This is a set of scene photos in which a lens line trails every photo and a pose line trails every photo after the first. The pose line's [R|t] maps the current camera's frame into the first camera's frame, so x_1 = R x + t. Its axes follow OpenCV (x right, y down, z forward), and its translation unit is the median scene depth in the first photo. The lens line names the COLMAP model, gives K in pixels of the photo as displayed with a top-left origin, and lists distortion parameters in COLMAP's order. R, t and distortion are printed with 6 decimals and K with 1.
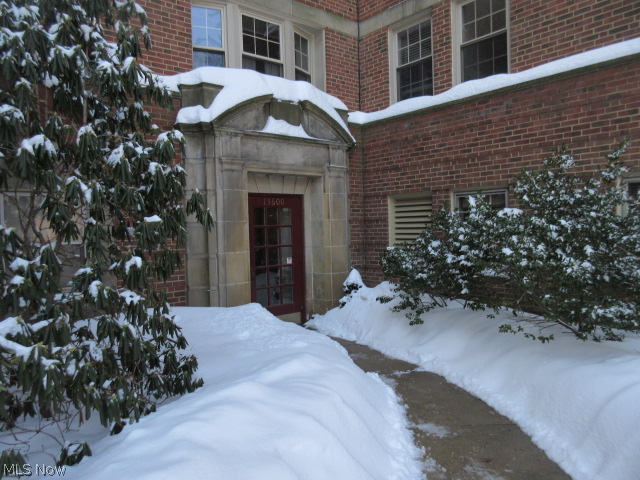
lens RADIAL K [[473.1, 0, 318.8], [0, 473.1, 240.2], [0, 0, 1]] dist [-0.006199, -0.007344]
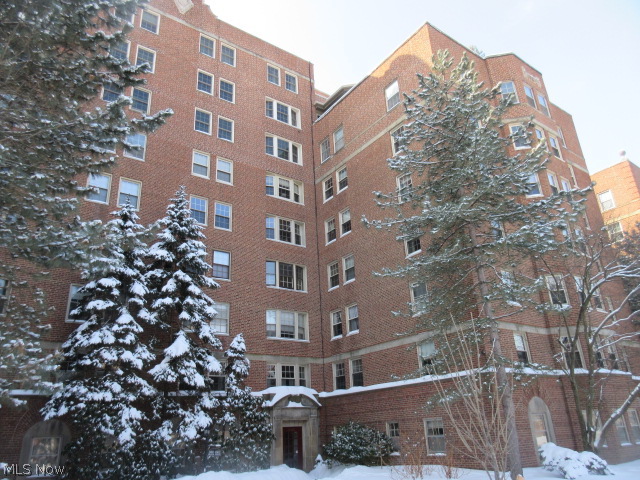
lens RADIAL K [[473.1, 0, 320.3], [0, 473.1, 243.1], [0, 0, 1]] dist [-0.006199, -0.007344]
pose [[0.997479, -0.040156, -0.058505, 0.302871], [0.013624, 0.917513, -0.397472, 0.023736], [0.069640, 0.395673, 0.915747, -2.132750]]
